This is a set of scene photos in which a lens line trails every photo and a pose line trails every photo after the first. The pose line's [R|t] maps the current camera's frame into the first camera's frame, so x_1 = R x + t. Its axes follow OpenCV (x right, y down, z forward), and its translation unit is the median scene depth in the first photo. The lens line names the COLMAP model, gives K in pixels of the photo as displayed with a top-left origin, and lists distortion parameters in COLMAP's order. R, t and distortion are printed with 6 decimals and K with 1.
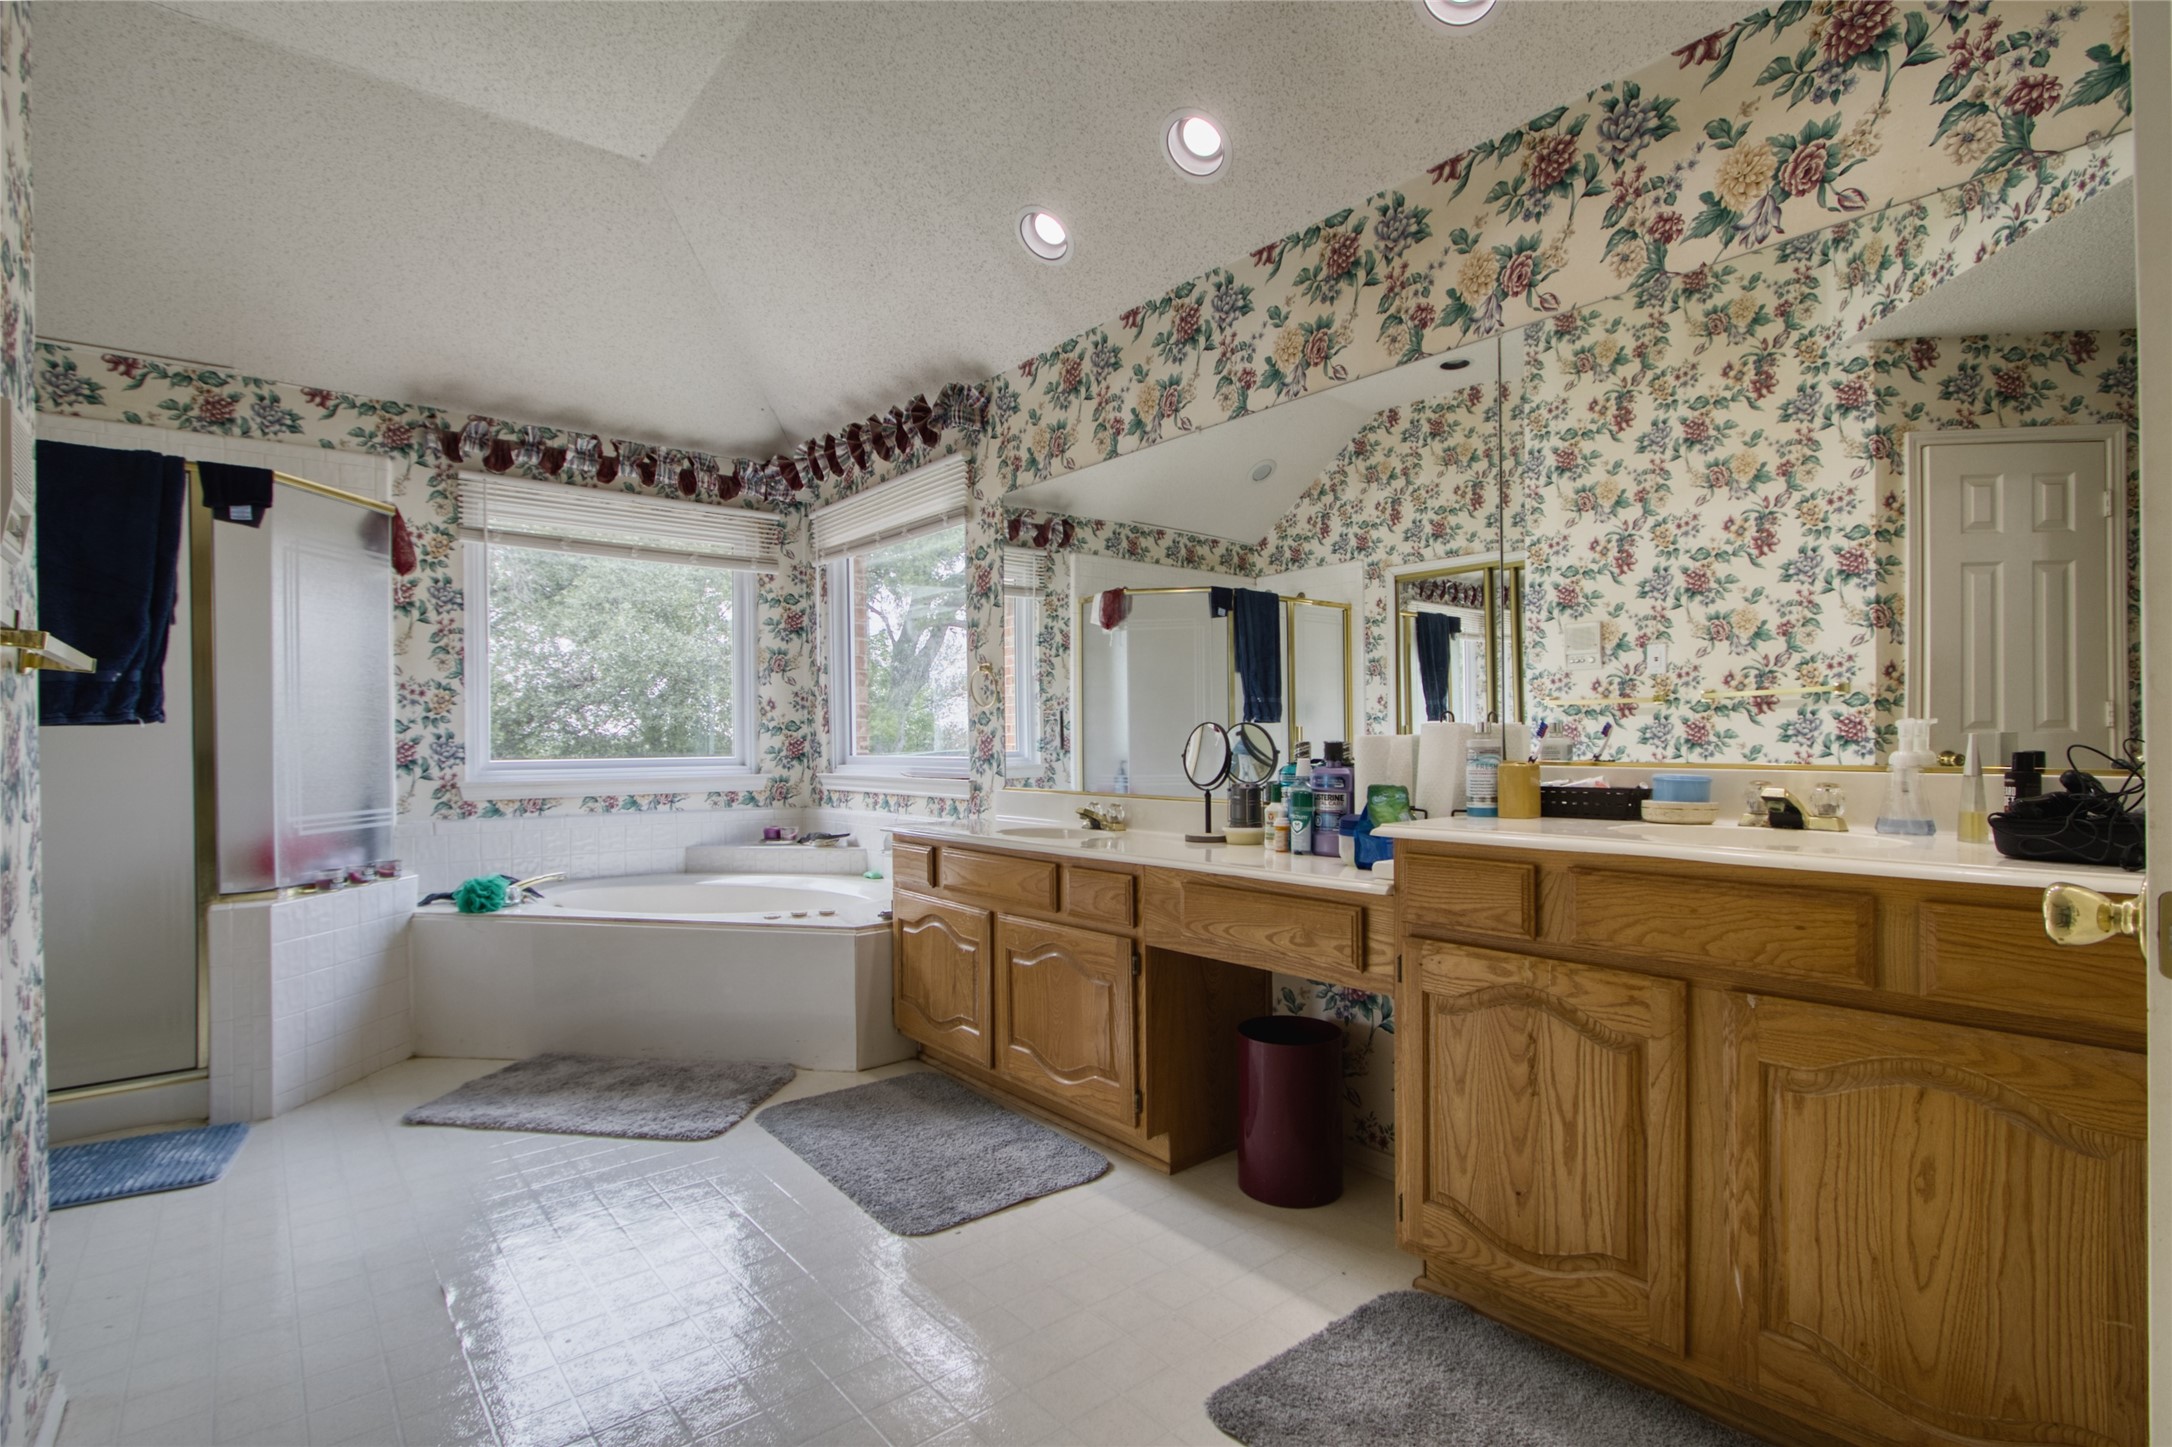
lens RADIAL K [[1006.0, 0, 1080.6], [0, 1006.0, 748.5], [0, 0, 1]] dist [-0.018304, 0.002350]
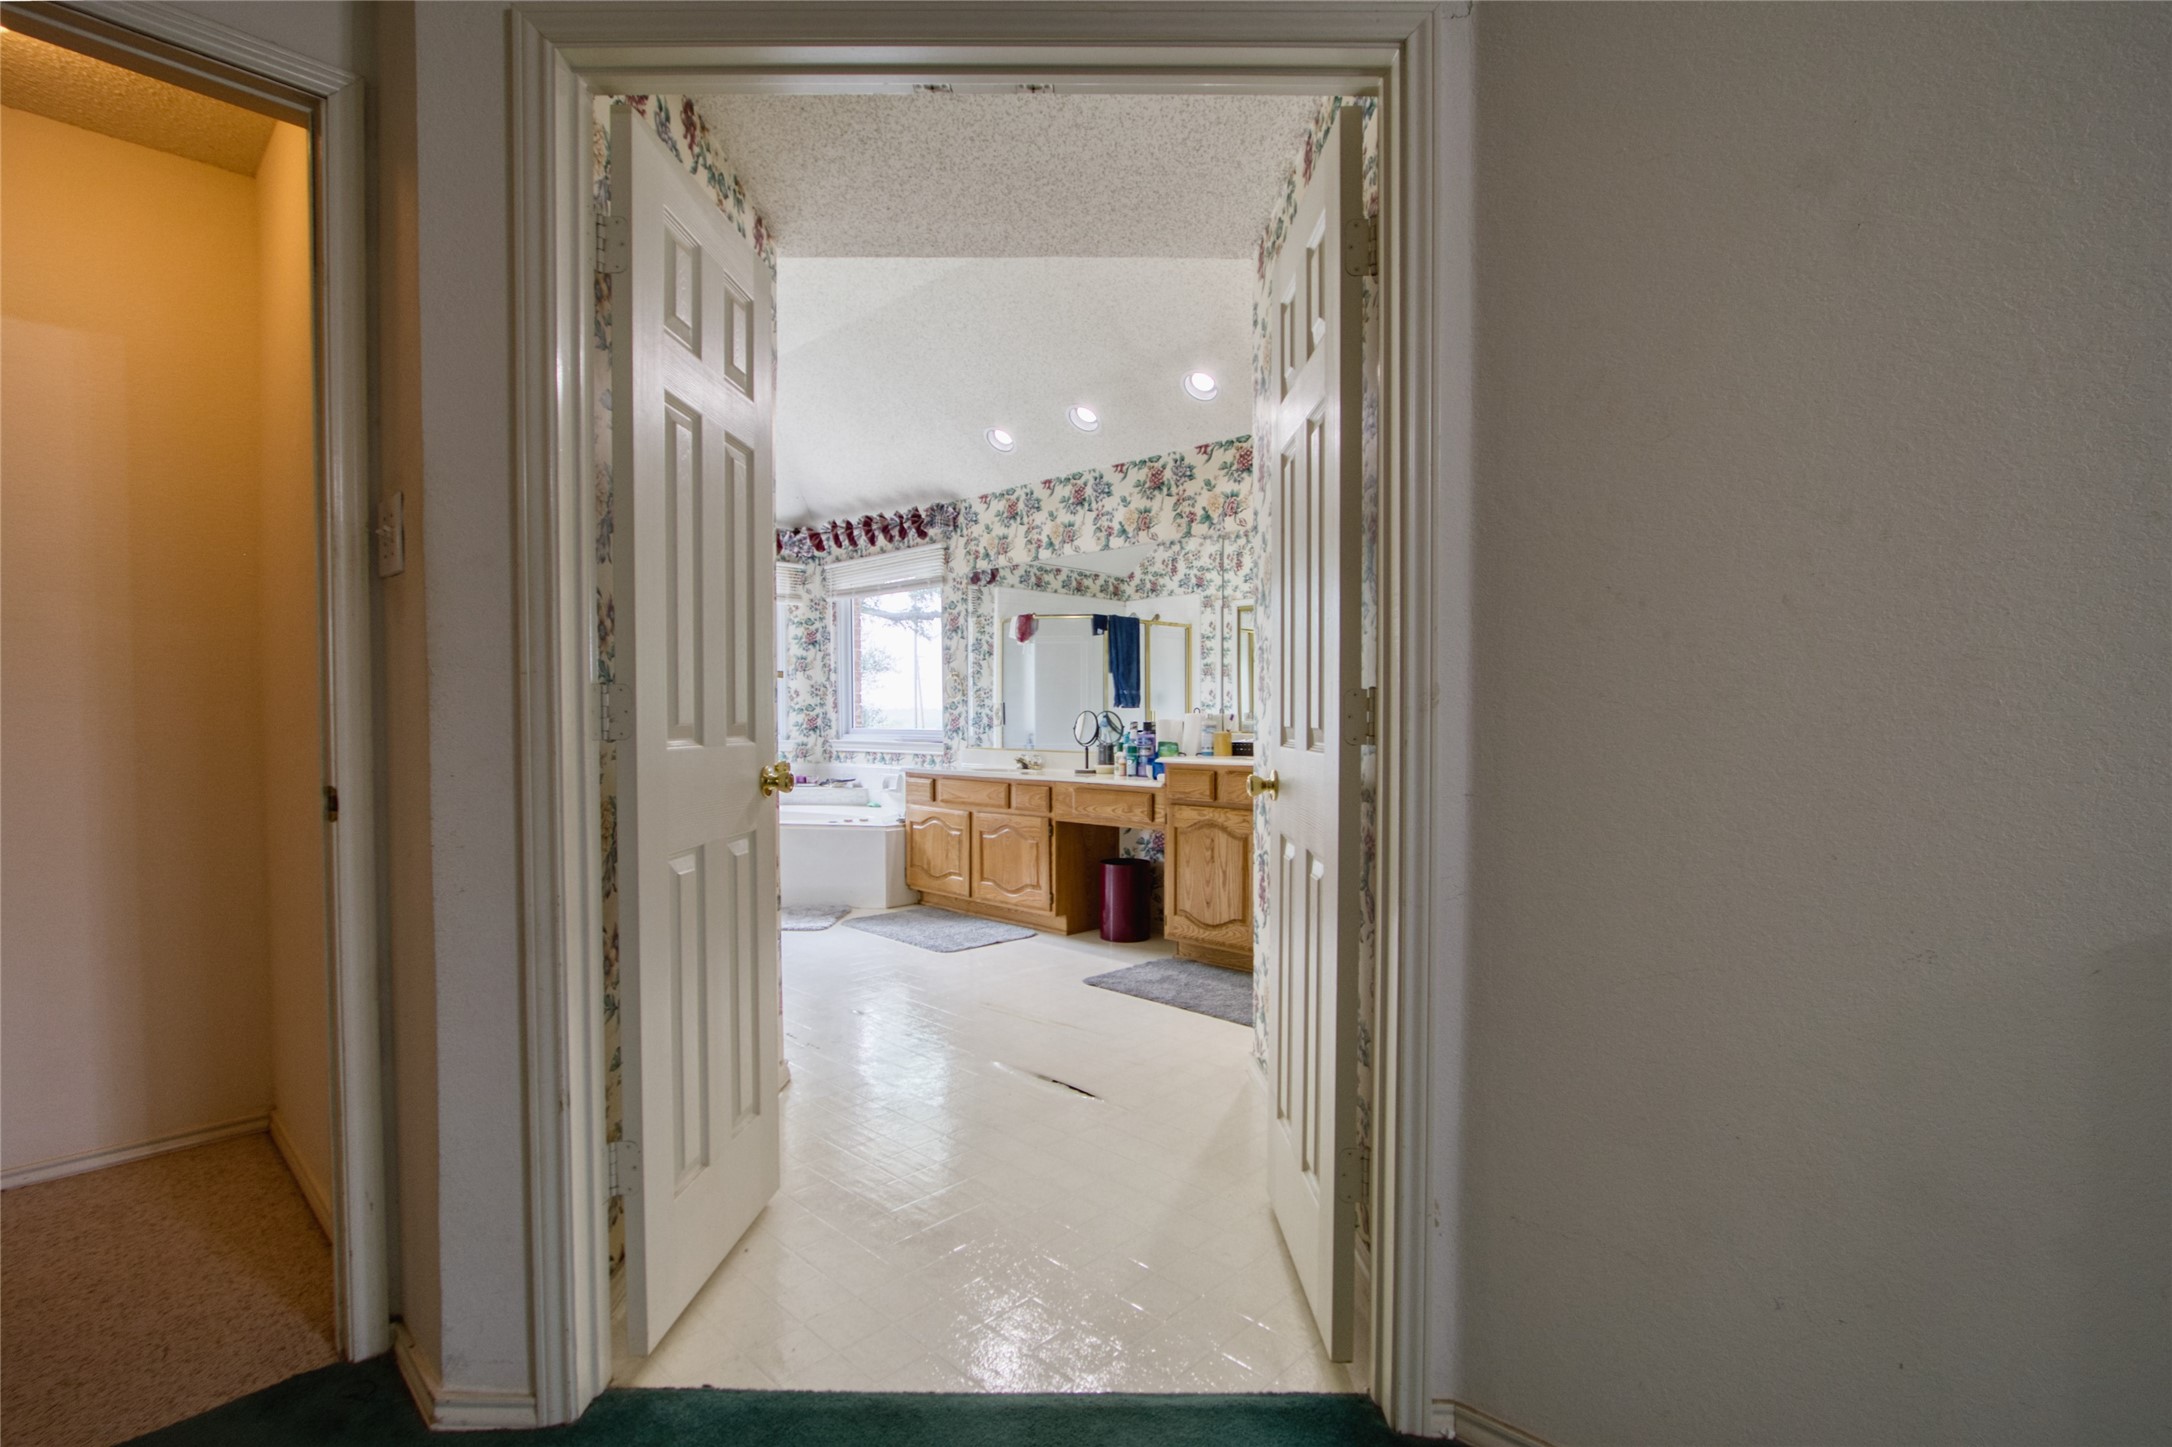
lens RADIAL K [[986.3, 0, 1080.4], [0, 986.3, 744.1], [0, 0, 1]] dist [-0.025006, 0.011694]
pose [[0.993553, 0.006798, 0.113162, -0.072816], [-0.008788, 0.999815, 0.017099, 0.003776], [-0.113025, -0.017983, 0.993429, -0.638708]]
